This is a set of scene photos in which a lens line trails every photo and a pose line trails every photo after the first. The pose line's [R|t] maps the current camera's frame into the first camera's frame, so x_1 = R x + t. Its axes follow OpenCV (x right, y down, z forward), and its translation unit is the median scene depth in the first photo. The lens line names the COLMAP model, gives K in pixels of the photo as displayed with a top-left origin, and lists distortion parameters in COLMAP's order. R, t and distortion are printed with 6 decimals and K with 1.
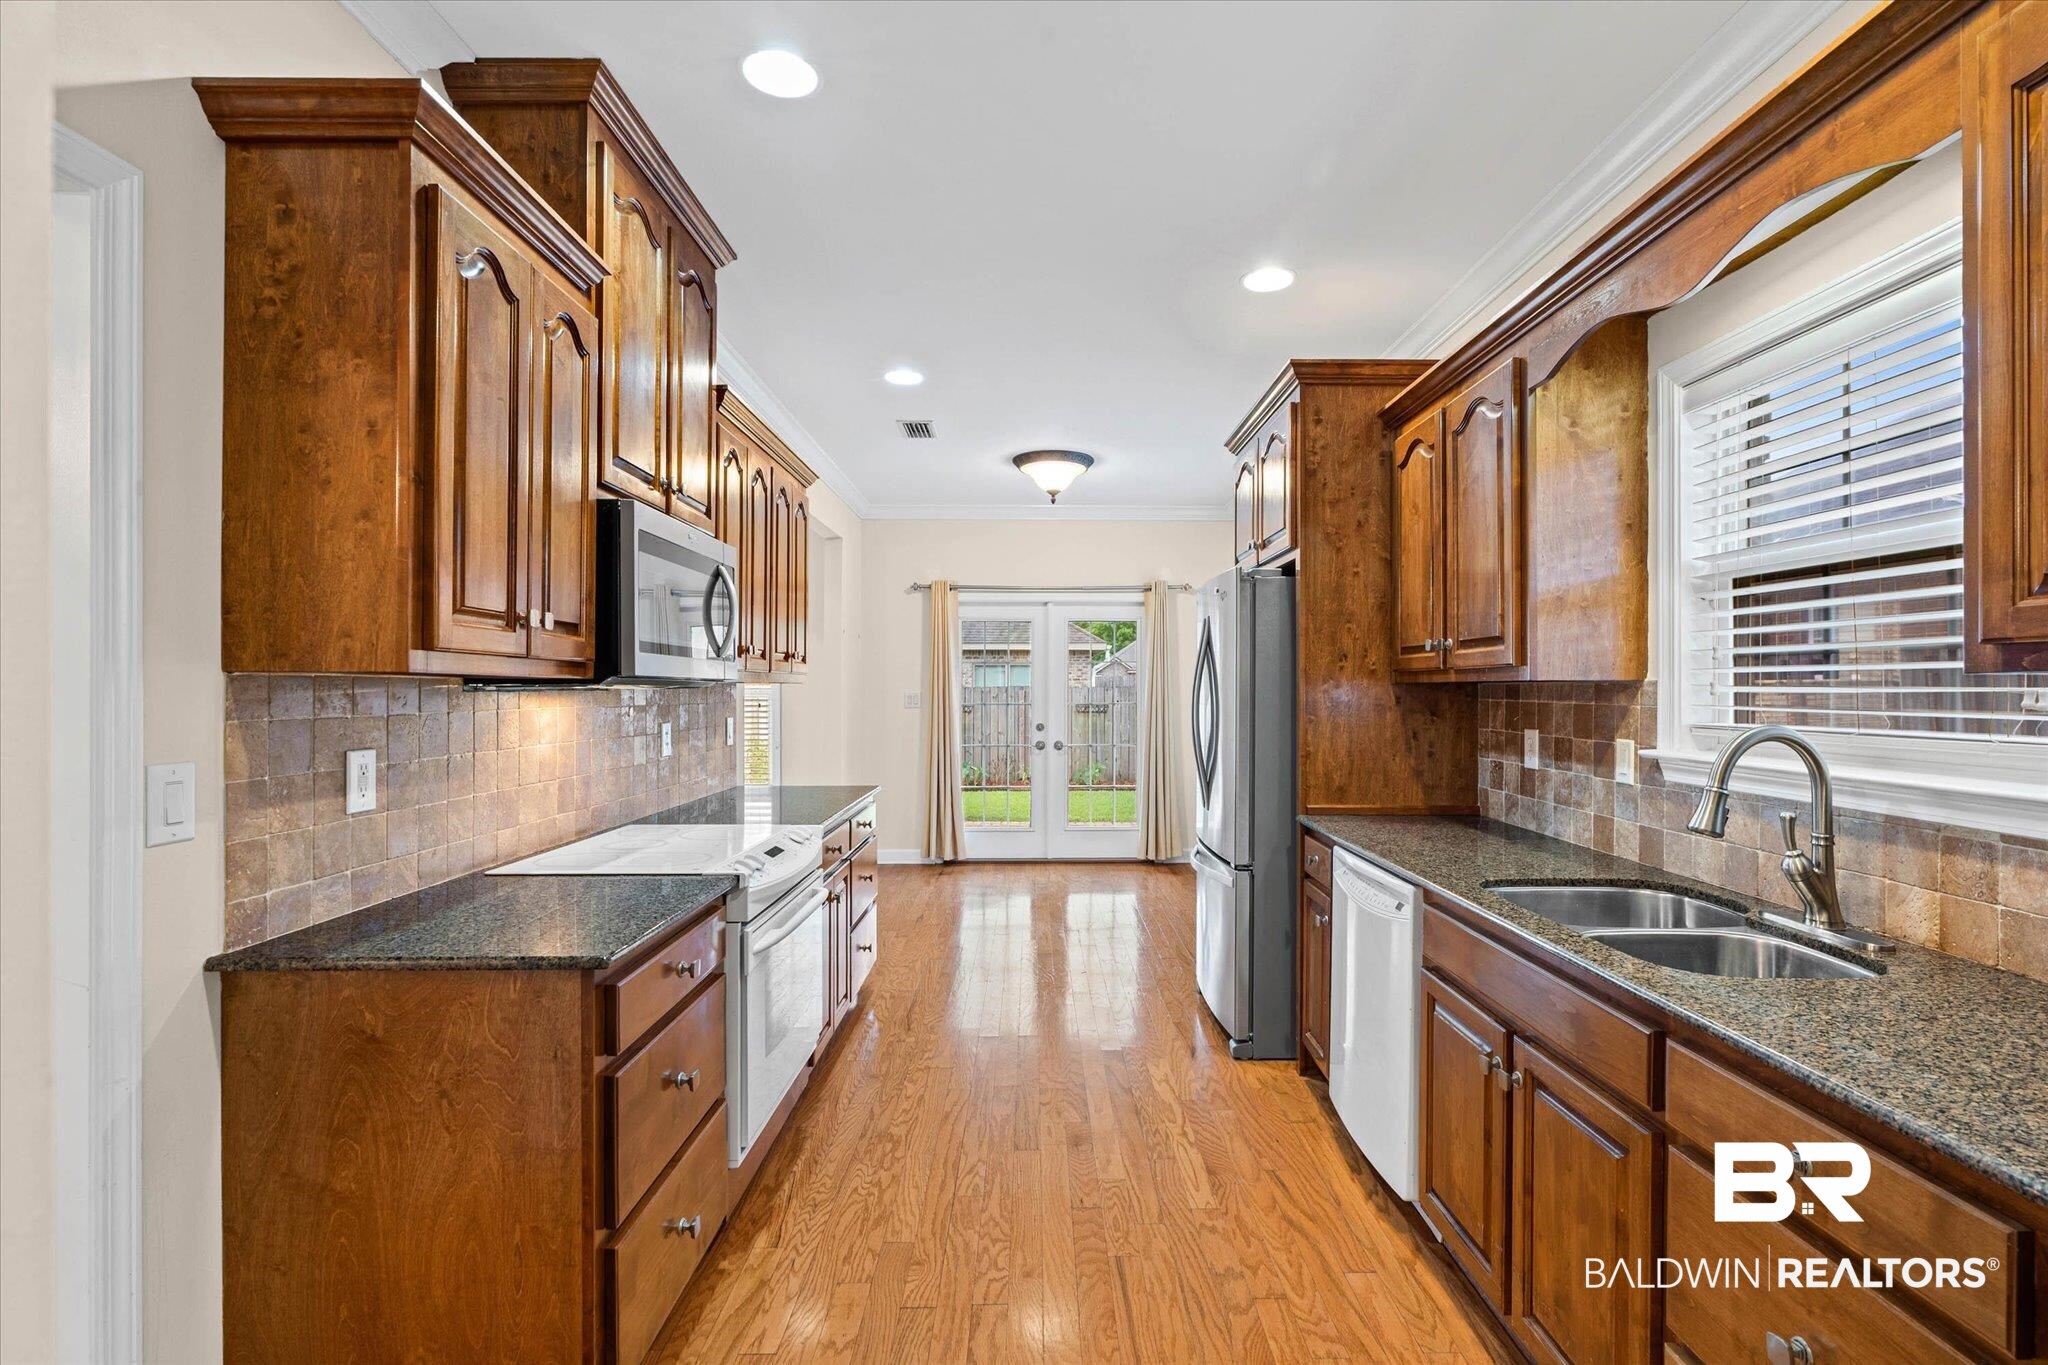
lens RADIAL K [[949.3, 0, 1048.3], [0, 949.3, 683.9], [0, 0, 1]] dist [-0.004209, -0.000052]
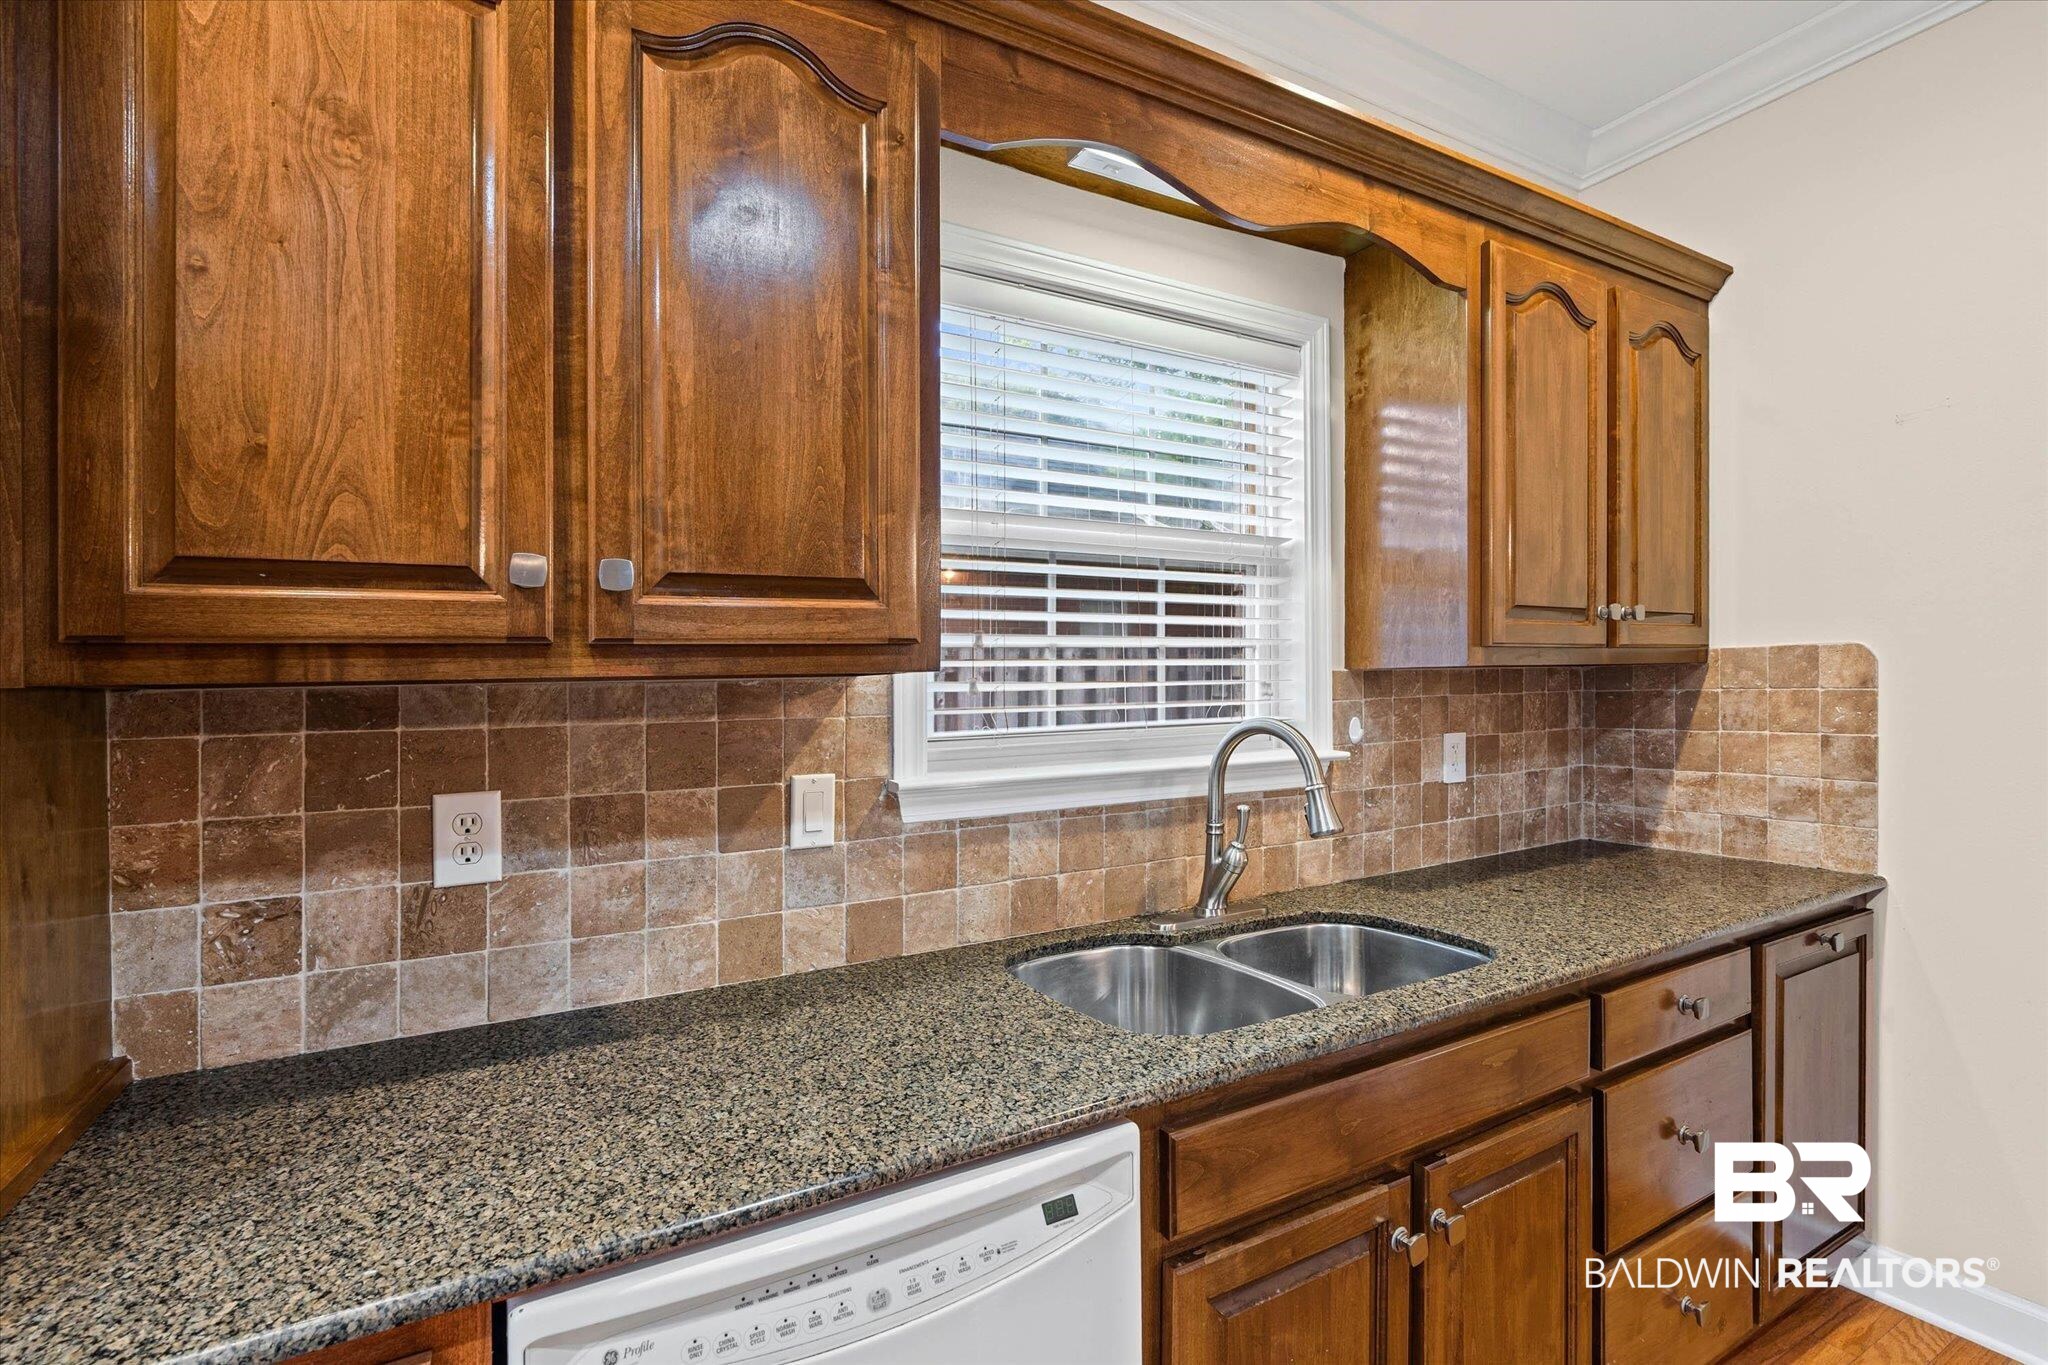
lens RADIAL K [[934.2, 0, 1024.7], [0, 934.2, 670.1], [0, 0, 1]] dist [-0.010848, -0.000220]
pose [[-0.479288, 0.027375, 0.877230, 0.014000], [0.018347, 0.999608, -0.021169, 0.006016], [-0.877466, 0.005948, -0.479603, 0.997204]]
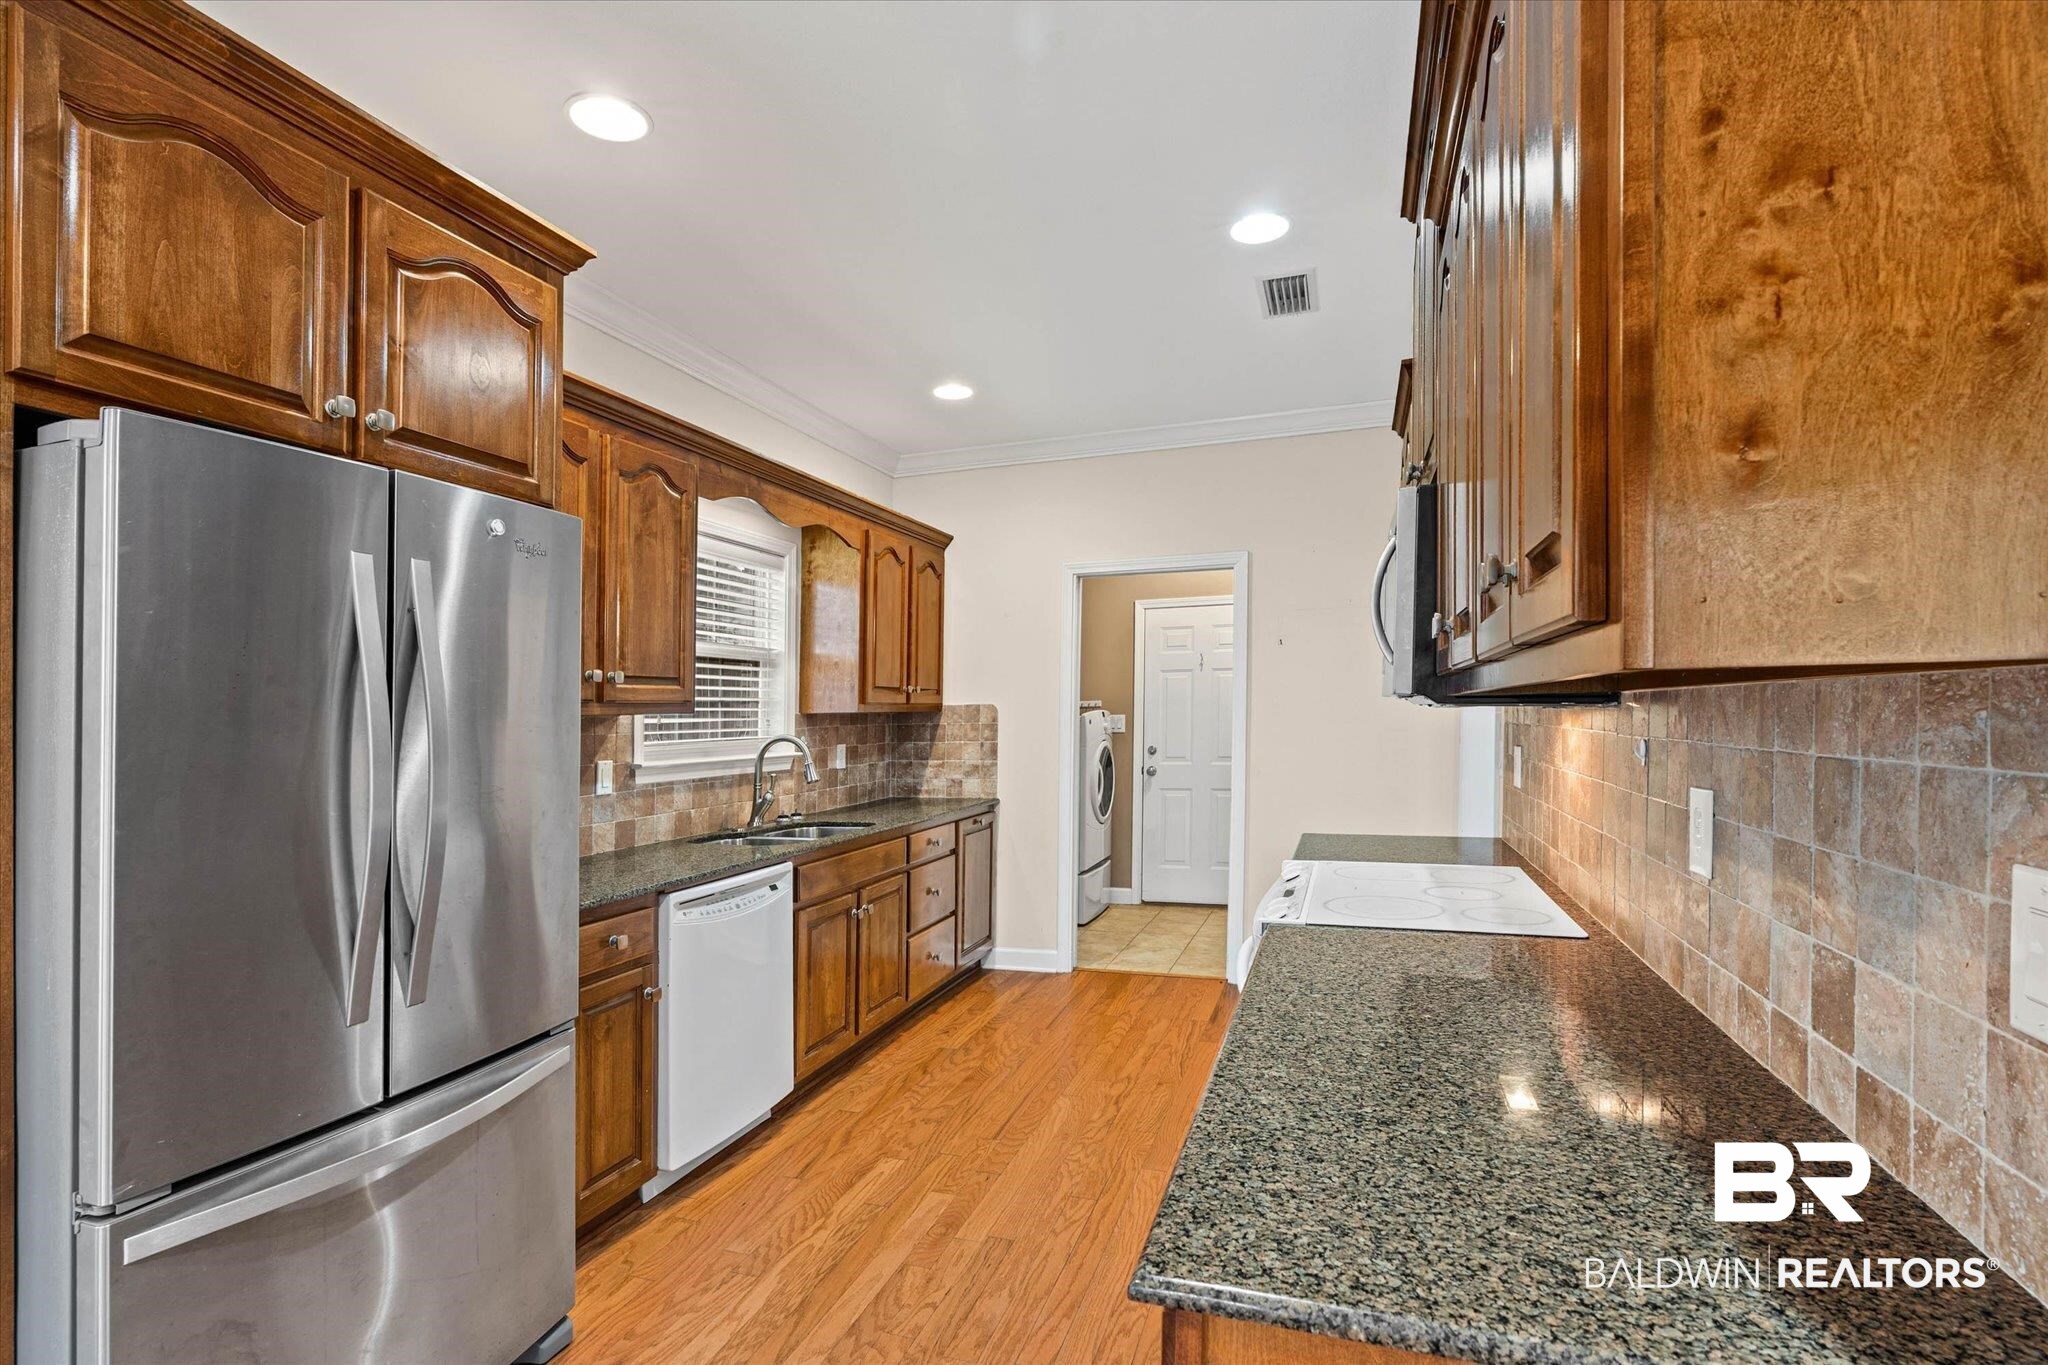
lens RADIAL K [[947.3, 0, 1029.3], [0, 947.3, 680.0], [0, 0, 1]] dist [-0.000830, 0.000099]
pose [[-0.942530, 0.030708, 0.332706, -0.323414], [0.018202, 0.999008, -0.040643, 0.009843], [-0.333624, -0.032251, -0.942154, 1.739054]]
